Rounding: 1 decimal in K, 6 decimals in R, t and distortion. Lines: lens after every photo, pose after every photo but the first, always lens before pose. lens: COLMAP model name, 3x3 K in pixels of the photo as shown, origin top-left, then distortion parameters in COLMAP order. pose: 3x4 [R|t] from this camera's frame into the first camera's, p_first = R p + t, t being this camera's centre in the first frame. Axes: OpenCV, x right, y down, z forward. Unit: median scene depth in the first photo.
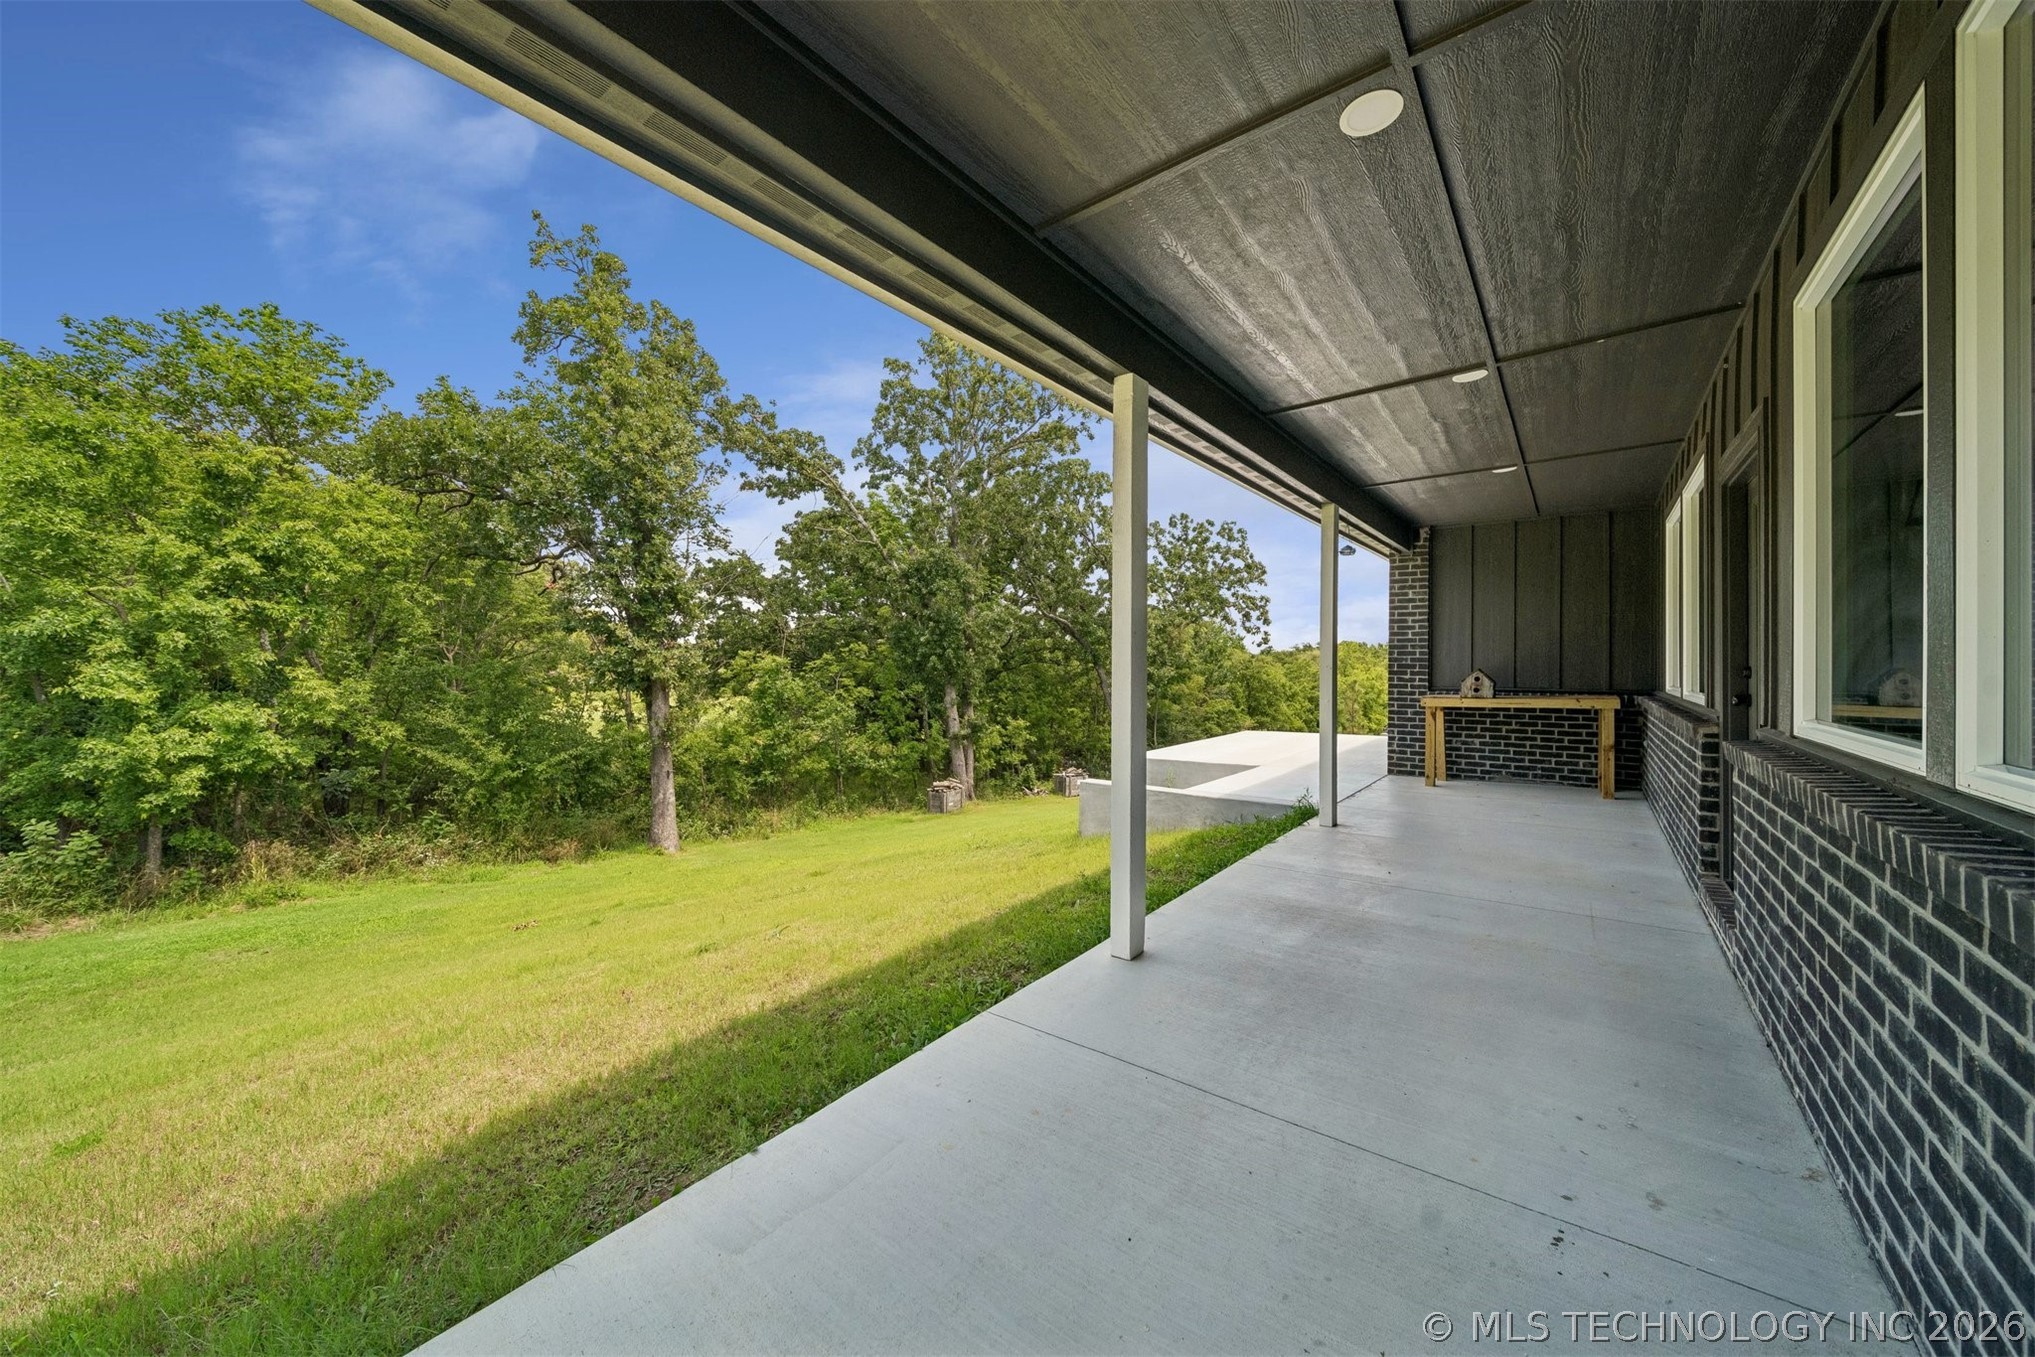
lens RADIAL K [[717.6, 0, 1022.6], [0, 717.6, 675.3], [0, 0, 1]] dist [-0.001924, -0.000546]
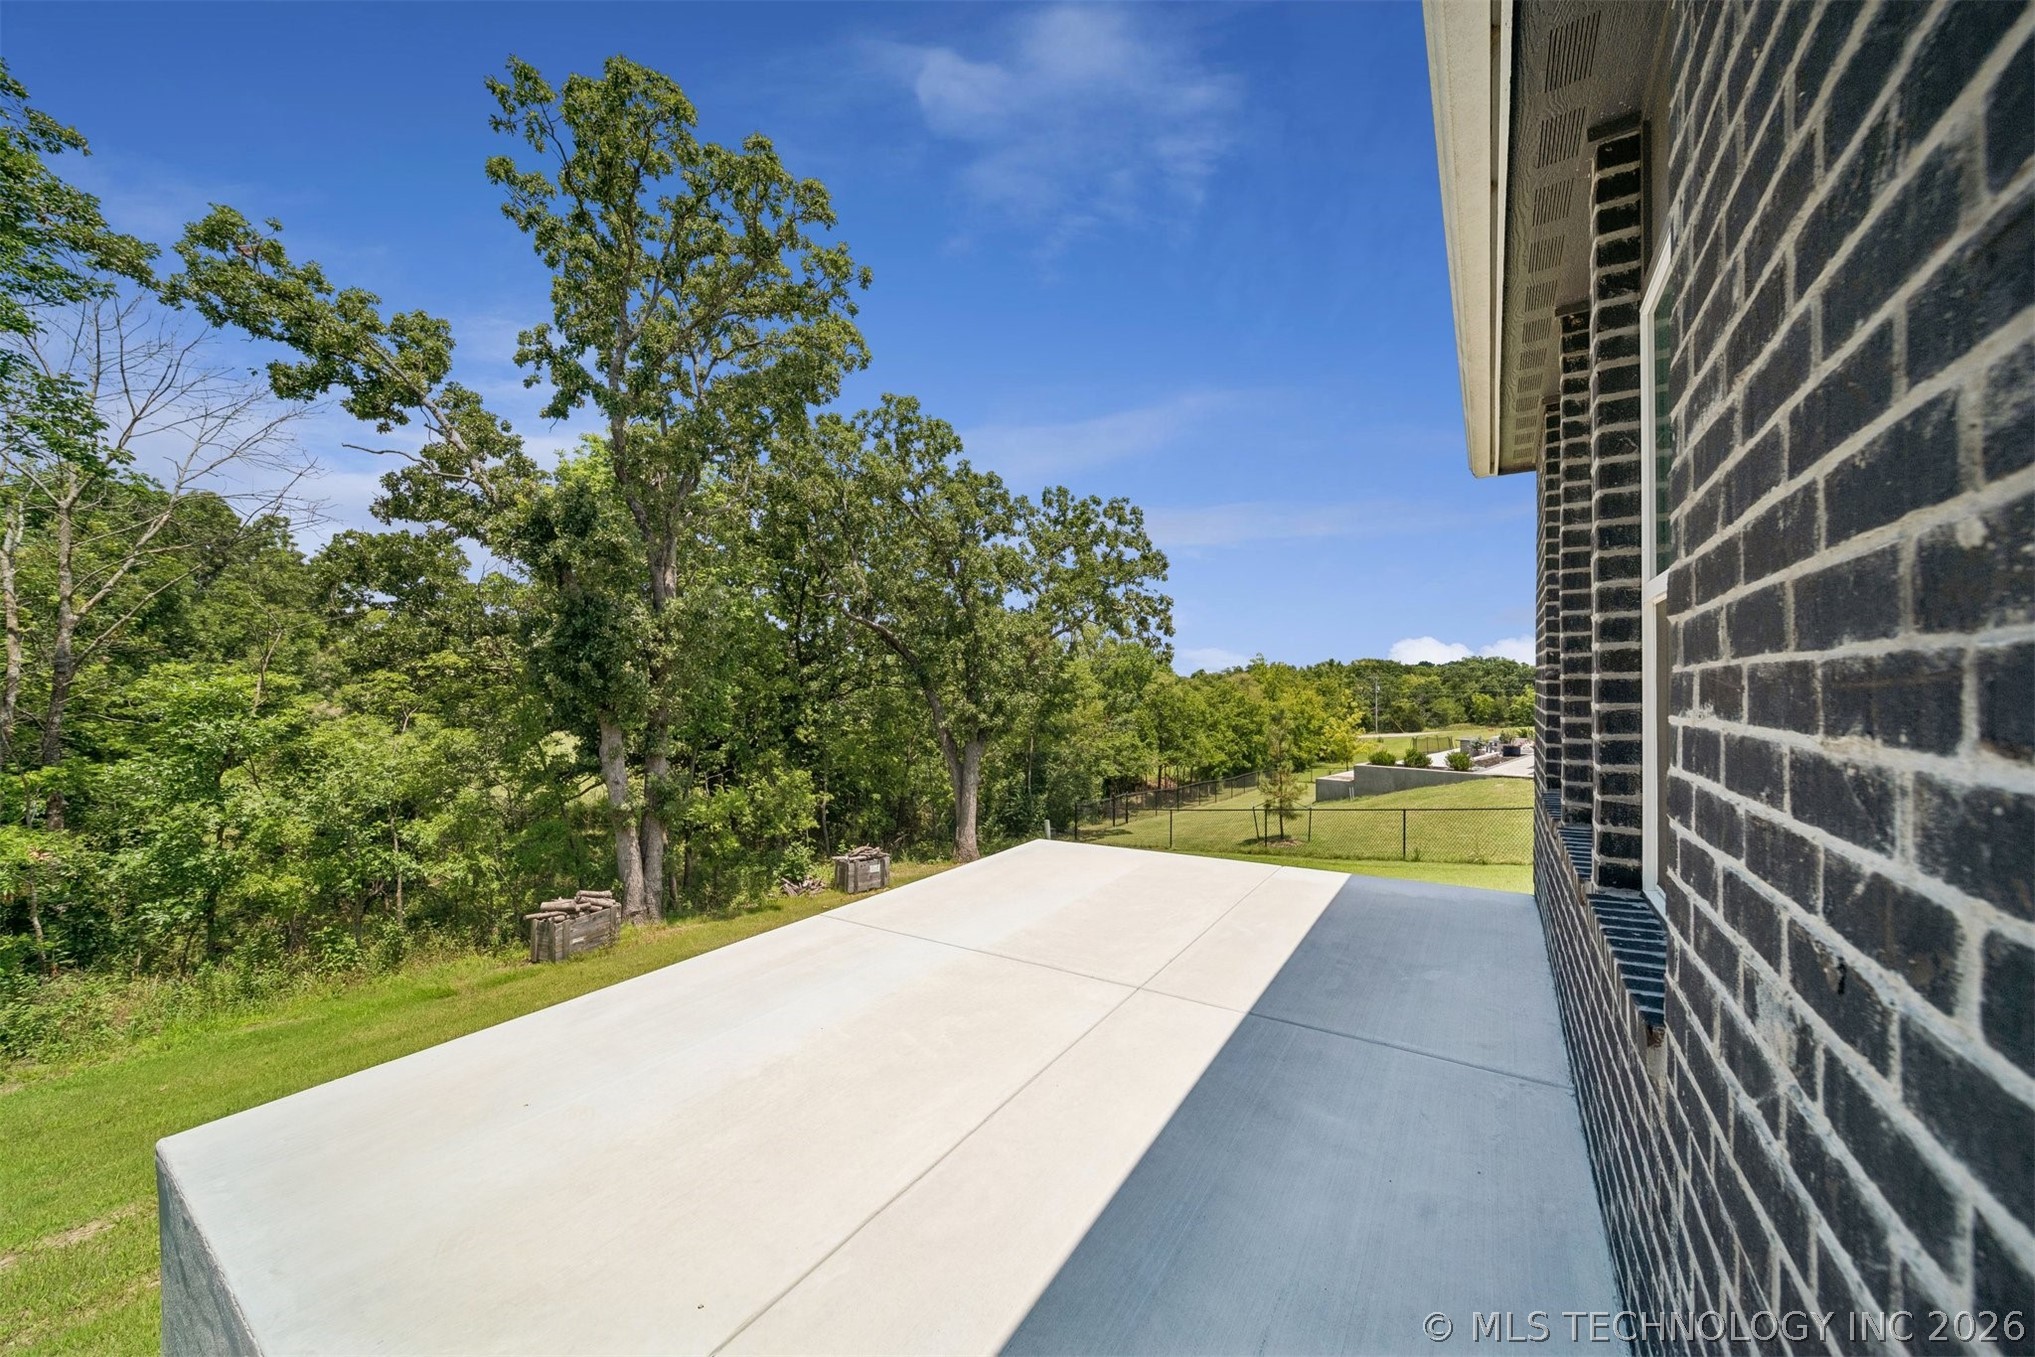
lens RADIAL K [[717.6, 0, 1010.4], [0, 717.6, 687.5], [0, 0, 1]] dist [-0.001924, -0.000546]
pose [[0.997646, -0.001458, 0.068560, 0.122238], [0.002559, 0.999869, -0.015981, -0.003882], [-0.068528, 0.016119, 0.997519, 0.260948]]
